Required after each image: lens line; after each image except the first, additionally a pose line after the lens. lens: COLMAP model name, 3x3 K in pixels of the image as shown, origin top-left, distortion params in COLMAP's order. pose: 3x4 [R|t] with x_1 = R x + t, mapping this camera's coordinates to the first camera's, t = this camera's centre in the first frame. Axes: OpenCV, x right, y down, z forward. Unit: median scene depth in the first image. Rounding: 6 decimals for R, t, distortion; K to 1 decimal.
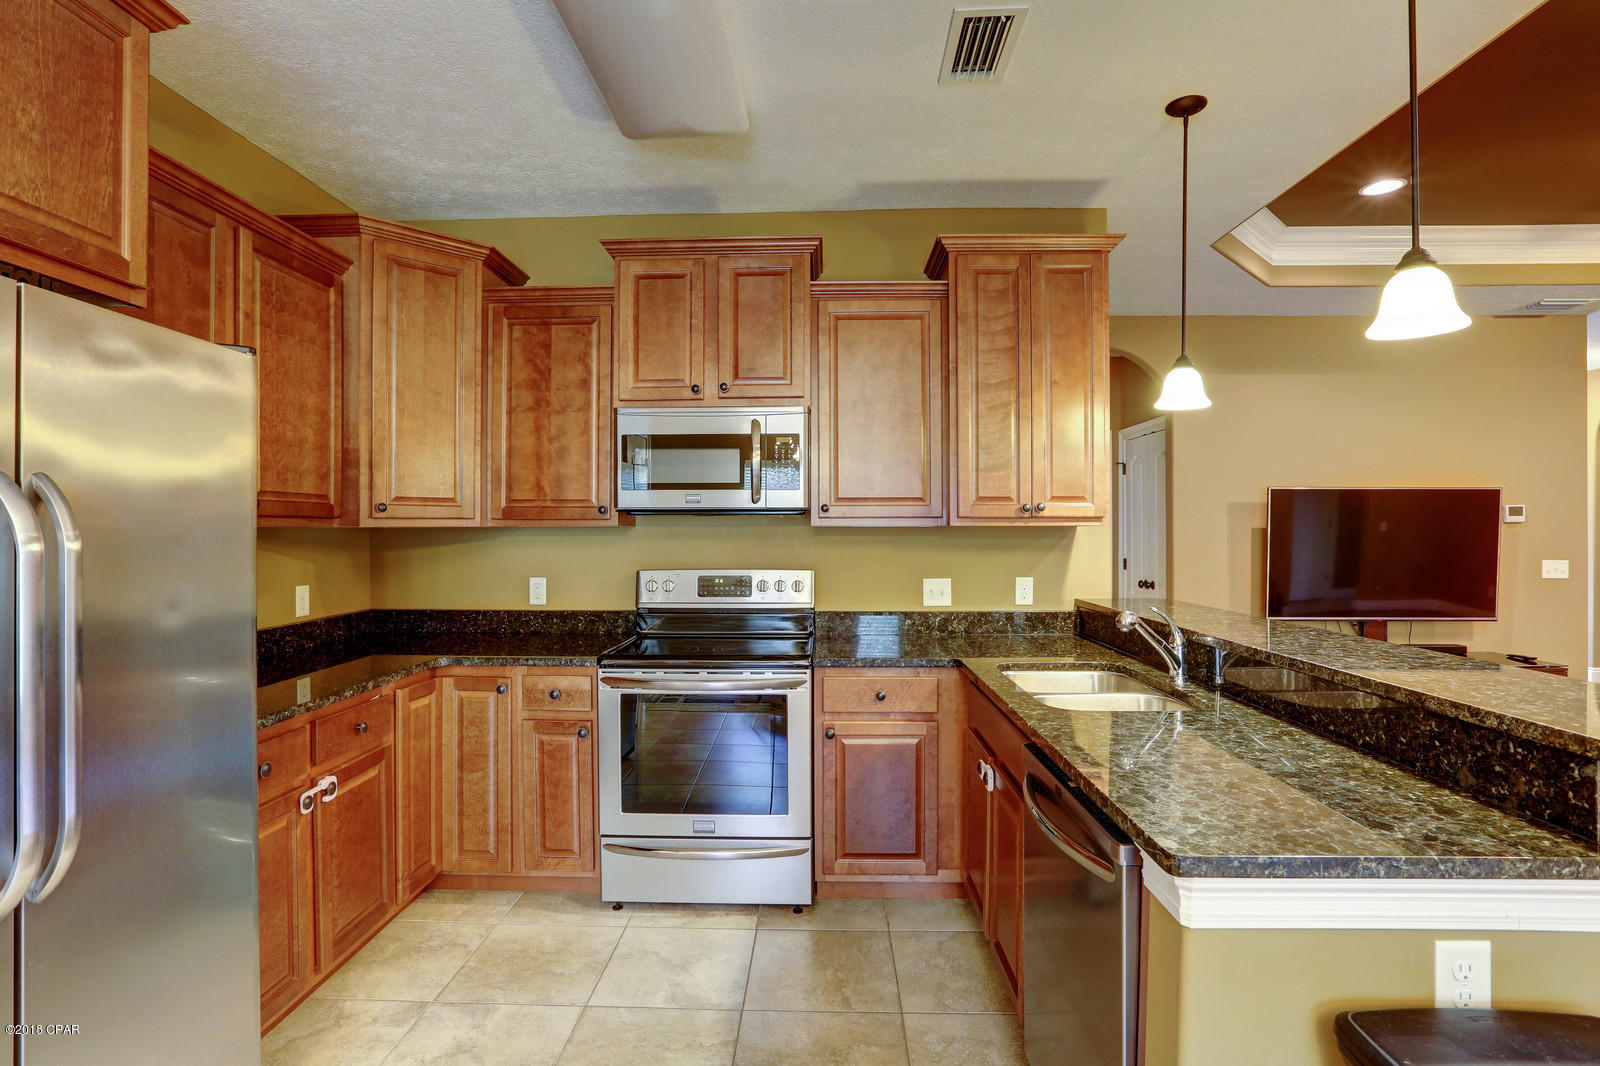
lens RADIAL K [[788.9, 0, 795.3], [0, 788.9, 529.2], [0, 0, 1]] dist [-0.042858, 0.021253]
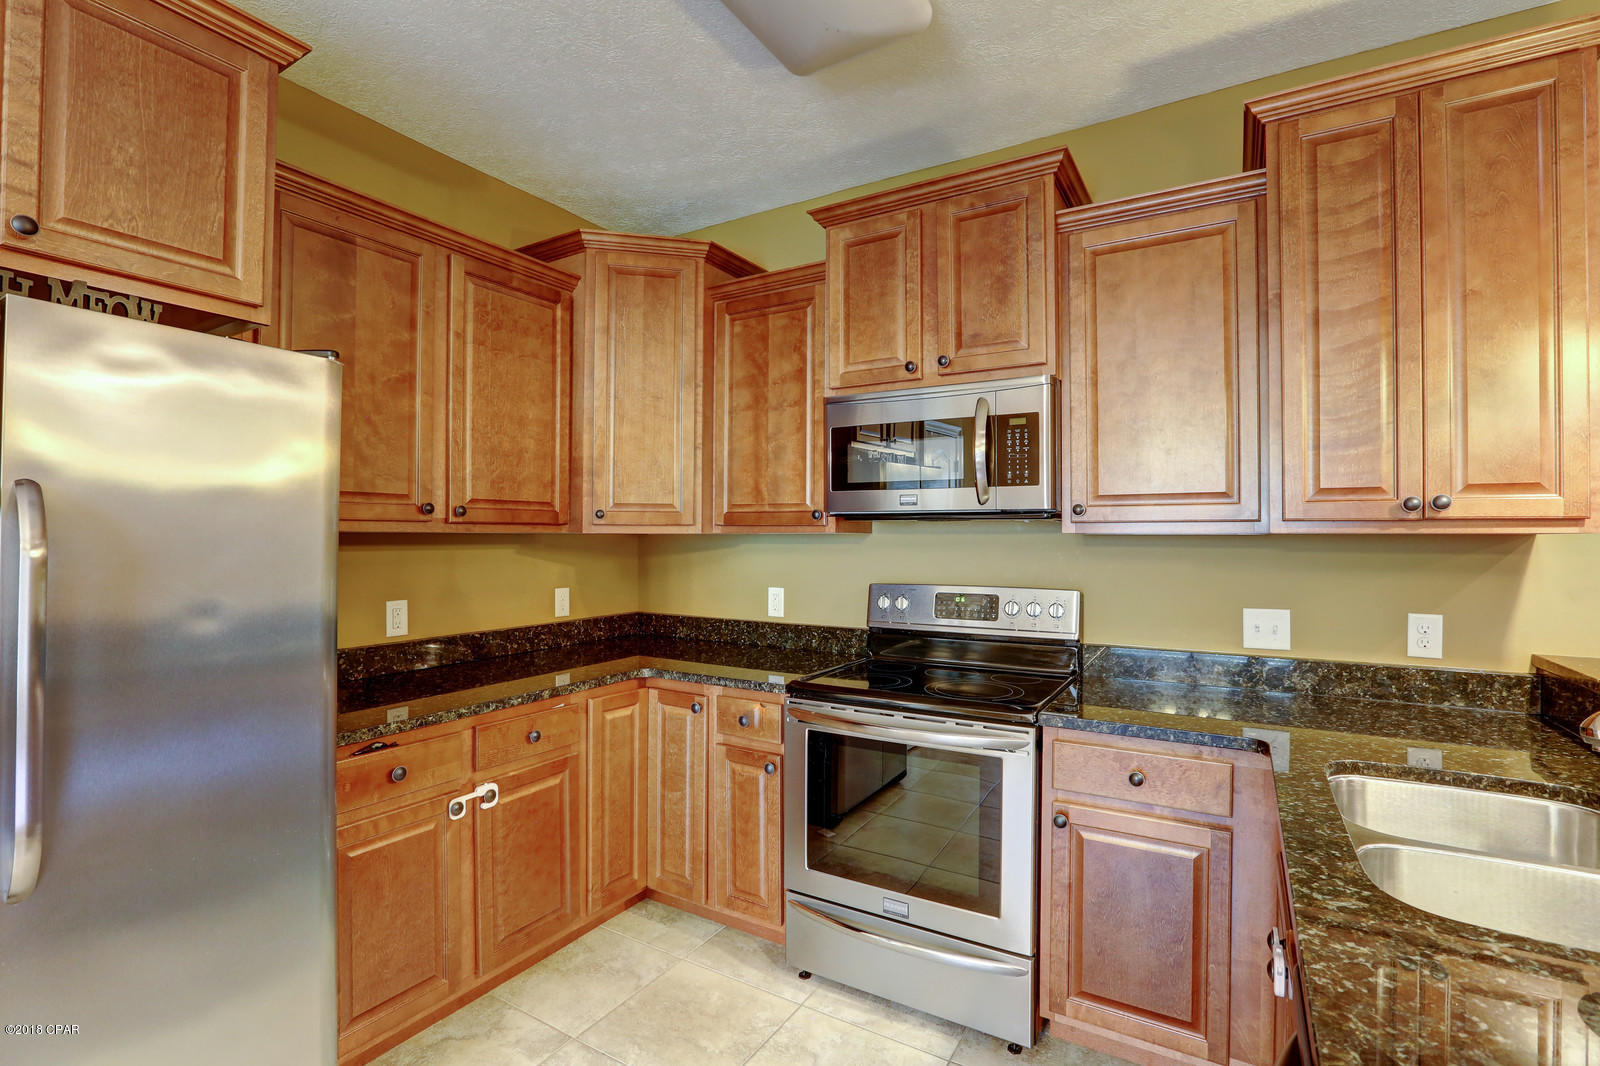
lens RADIAL K [[743.0, 0, 794.8], [0, 743.0, 529.9], [0, 0, 1]] dist [-0.042858, 0.015393]
pose [[0.873214, -0.000743, -0.487336, 0.155138], [-0.003412, 0.999965, -0.007638, -0.001130], [0.487325, 0.008333, 0.873181, 0.280724]]
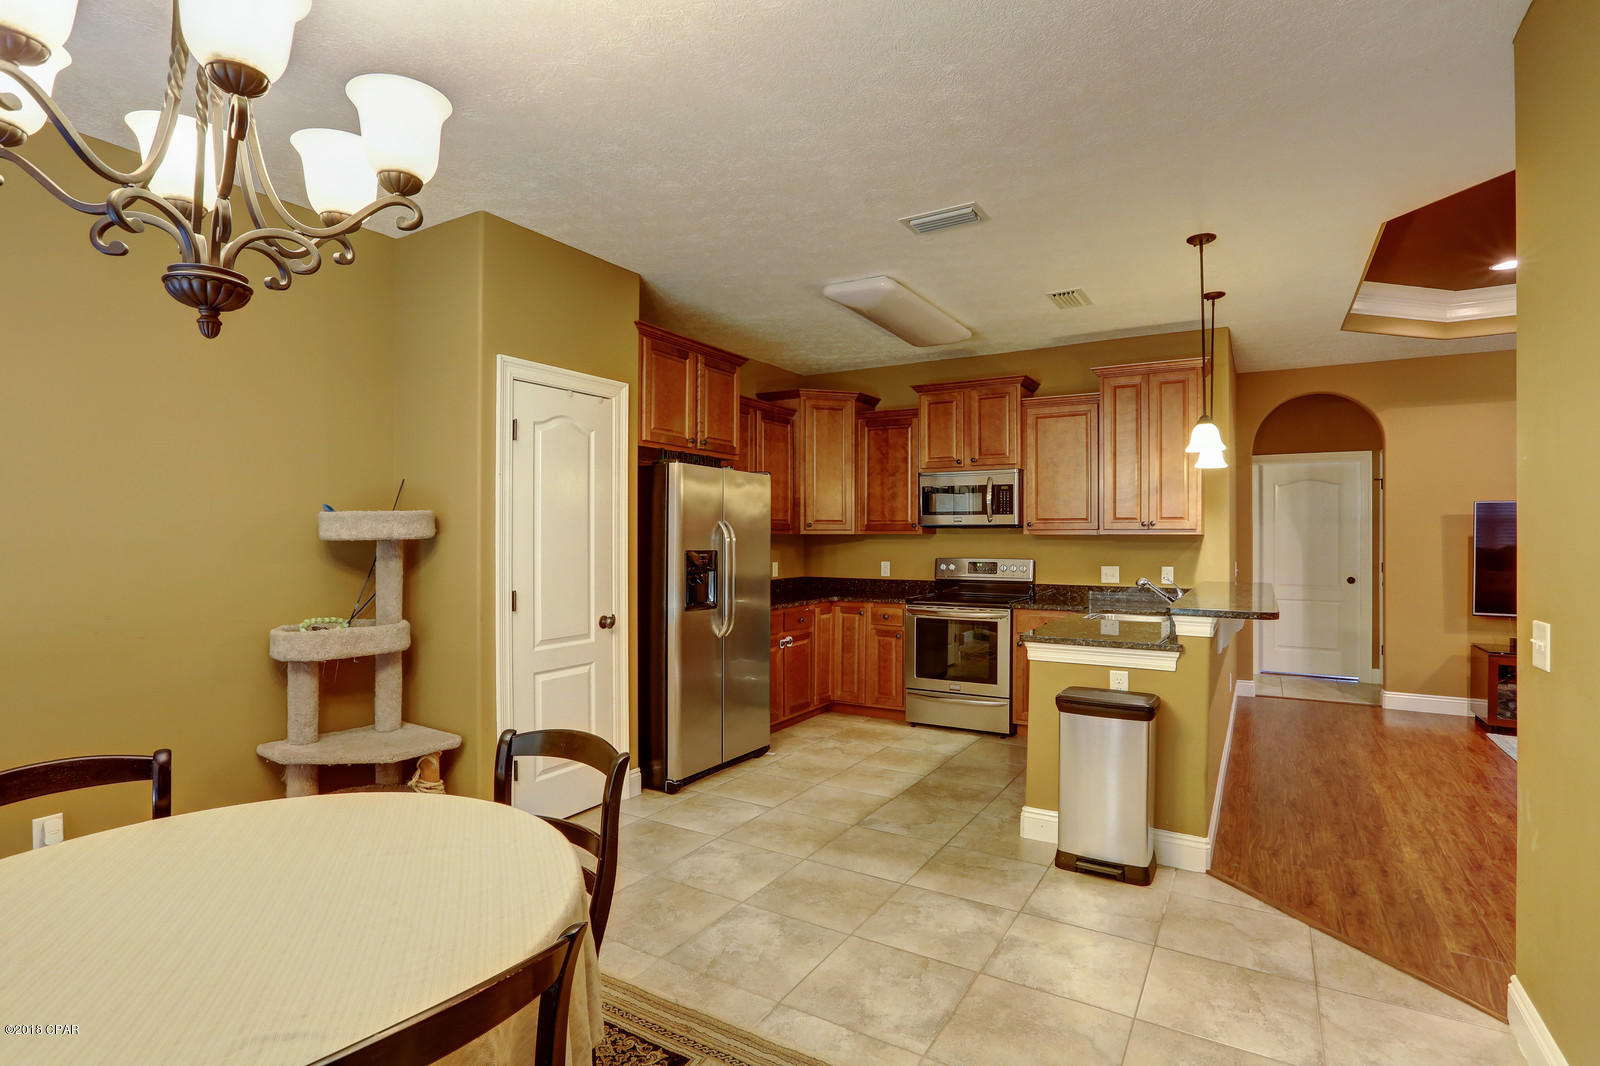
lens RADIAL K [[788.9, 0, 801.9], [0, 788.9, 535.3], [0, 0, 1]] dist [-0.042858, 0.021253]
pose [[0.878791, 0.002991, -0.477198, 0.470847], [-0.003329, 0.999994, 0.000137, -0.000076], [0.477196, 0.001468, 0.878796, -0.886598]]
